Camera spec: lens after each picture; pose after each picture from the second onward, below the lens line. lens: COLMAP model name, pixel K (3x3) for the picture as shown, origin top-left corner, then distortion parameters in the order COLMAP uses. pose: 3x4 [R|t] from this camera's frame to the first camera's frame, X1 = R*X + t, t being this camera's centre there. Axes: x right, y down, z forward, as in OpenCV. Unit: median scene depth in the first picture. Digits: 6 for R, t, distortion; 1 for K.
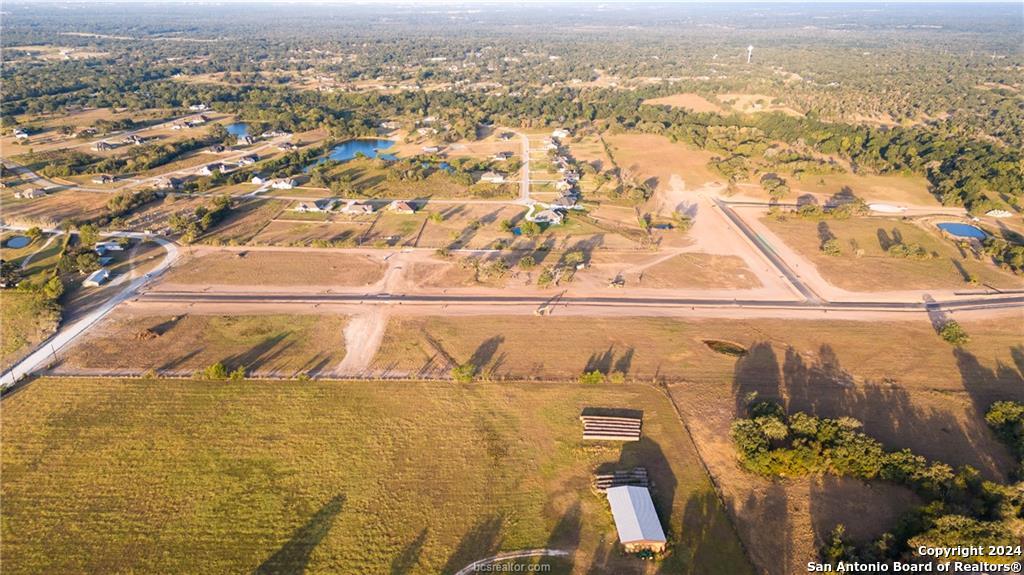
lens RADIAL K [[711.5, 0, 516.6], [0, 711.5, 287.3], [0, 0, 1]] dist [0.073666, -0.065652]
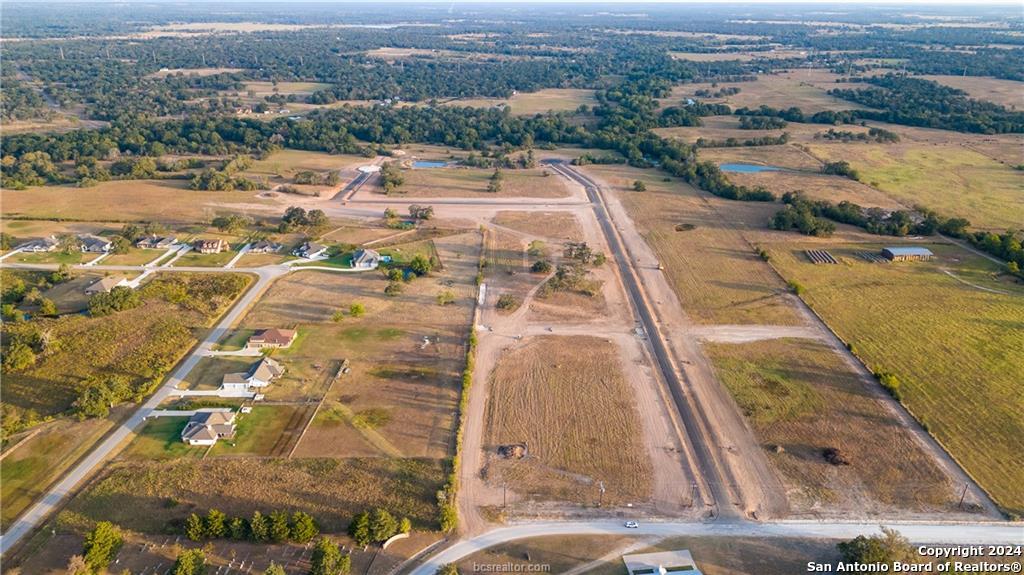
lens RADIAL K [[711.5, 0, 512.6], [0, 711.5, 288.3], [0, 0, 1]] dist [0.073666, -0.065652]
pose [[-0.004435, -0.383525, 0.923520, -0.857707], [0.359559, 0.861153, 0.359351, -0.356713], [-0.933112, 0.333654, 0.134081, 0.878284]]
